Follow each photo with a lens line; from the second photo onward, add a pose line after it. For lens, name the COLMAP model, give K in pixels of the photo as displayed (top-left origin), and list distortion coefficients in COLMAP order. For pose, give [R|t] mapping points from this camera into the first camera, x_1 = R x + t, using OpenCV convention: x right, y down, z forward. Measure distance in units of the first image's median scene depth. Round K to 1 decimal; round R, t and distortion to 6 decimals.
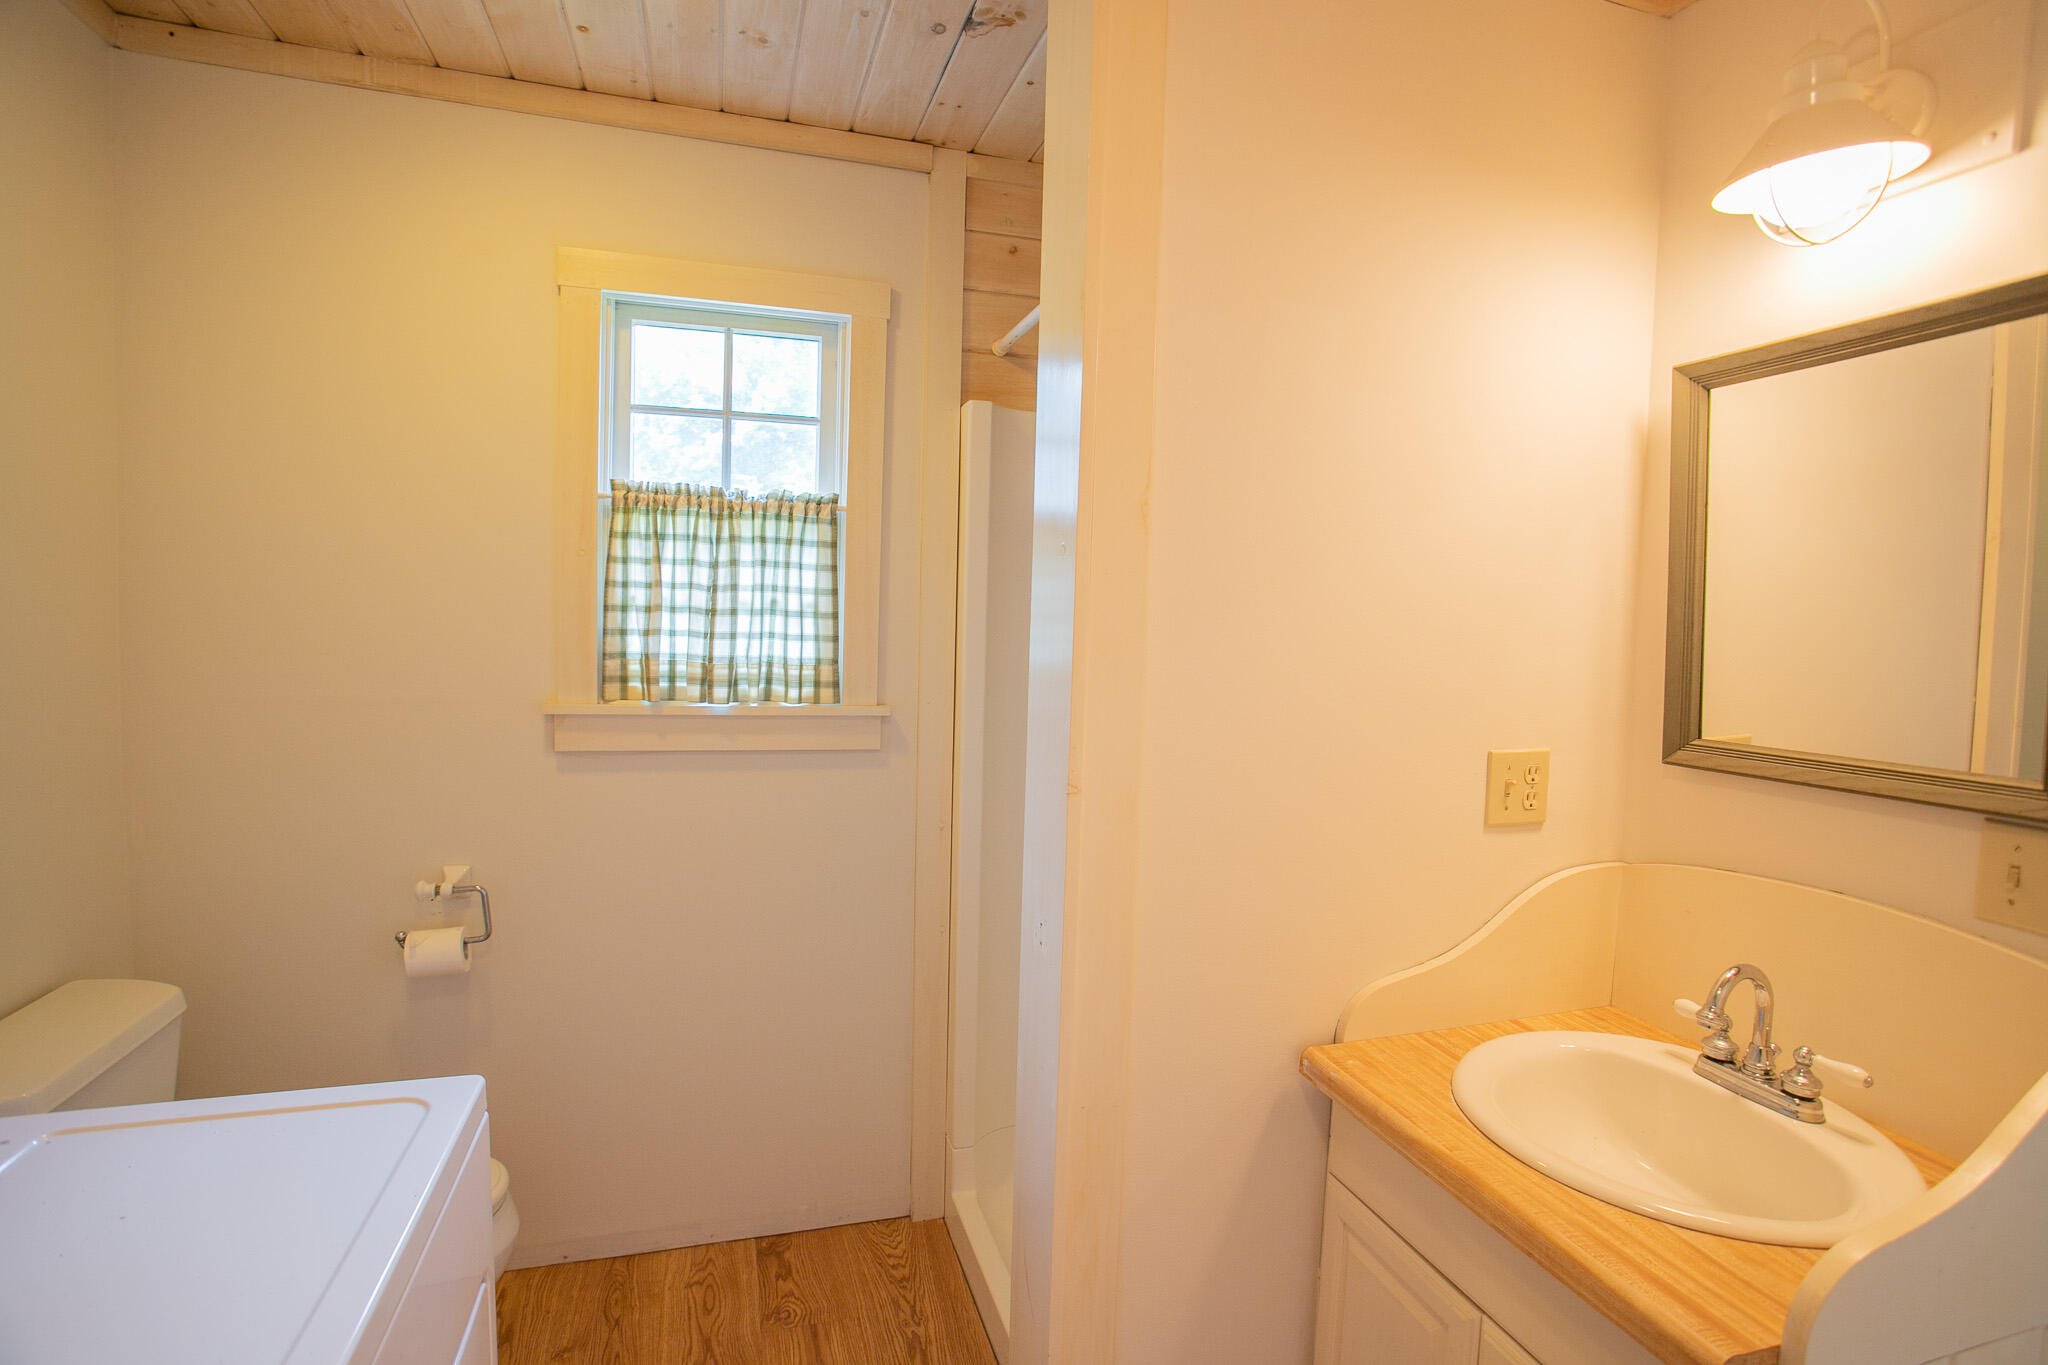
lens RADIAL K [[997.6, 0, 1024.8], [0, 997.6, 675.0], [0, 0, 1]] dist [-0.067594, 0.026151]
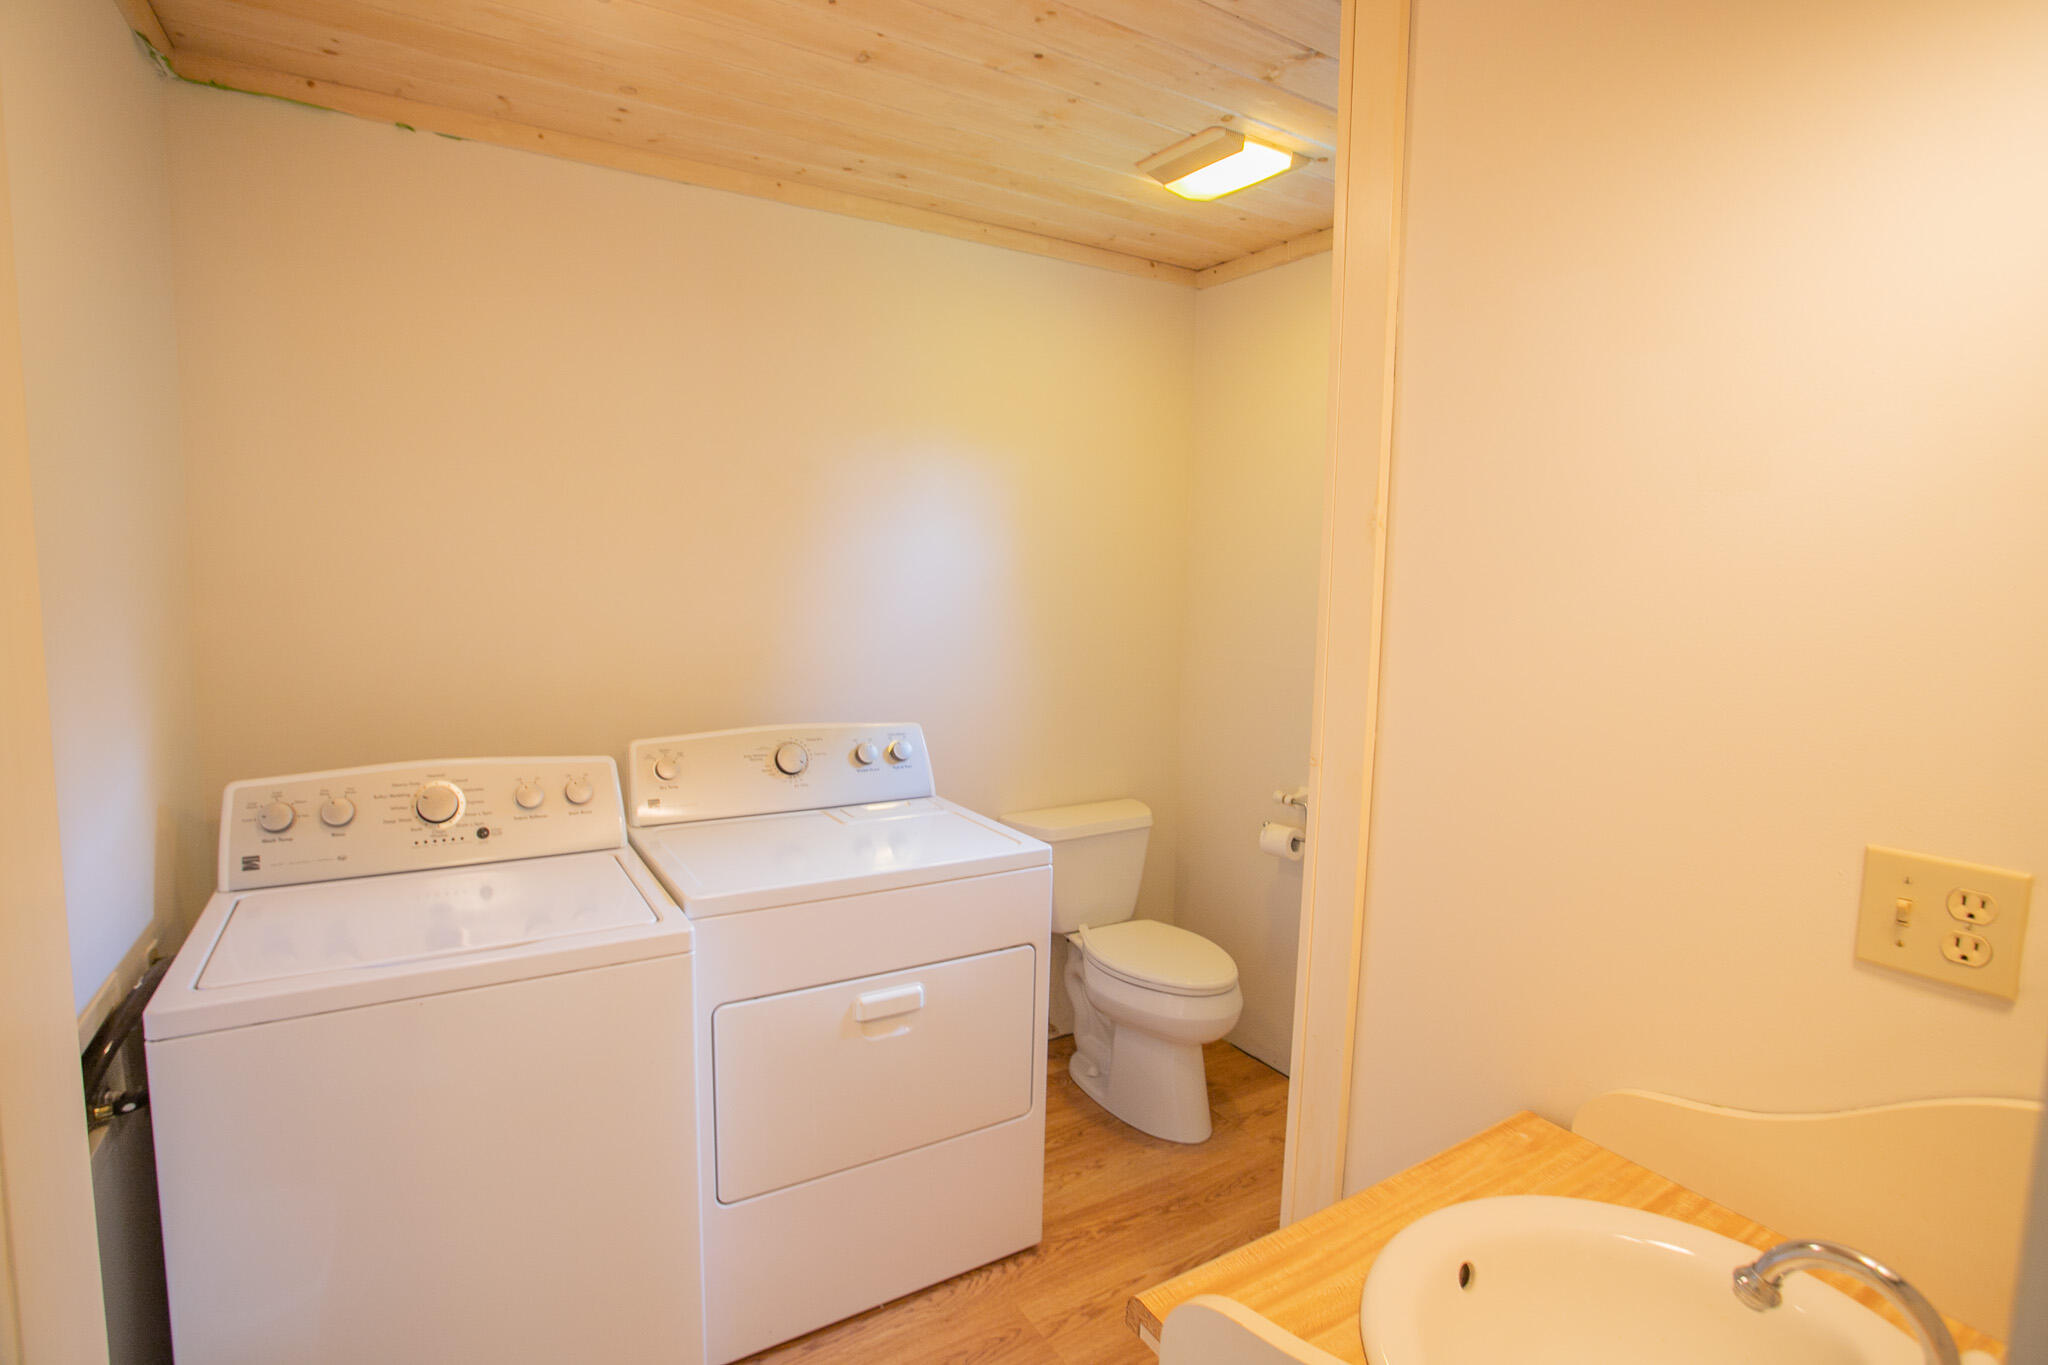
lens RADIAL K [[997.6, 0, 1024.8], [0, 997.6, 675.0], [0, 0, 1]] dist [-0.067594, 0.026151]
pose [[0.252764, 0.075629, -0.964568, 0.925905], [-0.074135, 0.995523, 0.058629, -0.029979], [0.964684, 0.056689, 0.257239, 0.292387]]
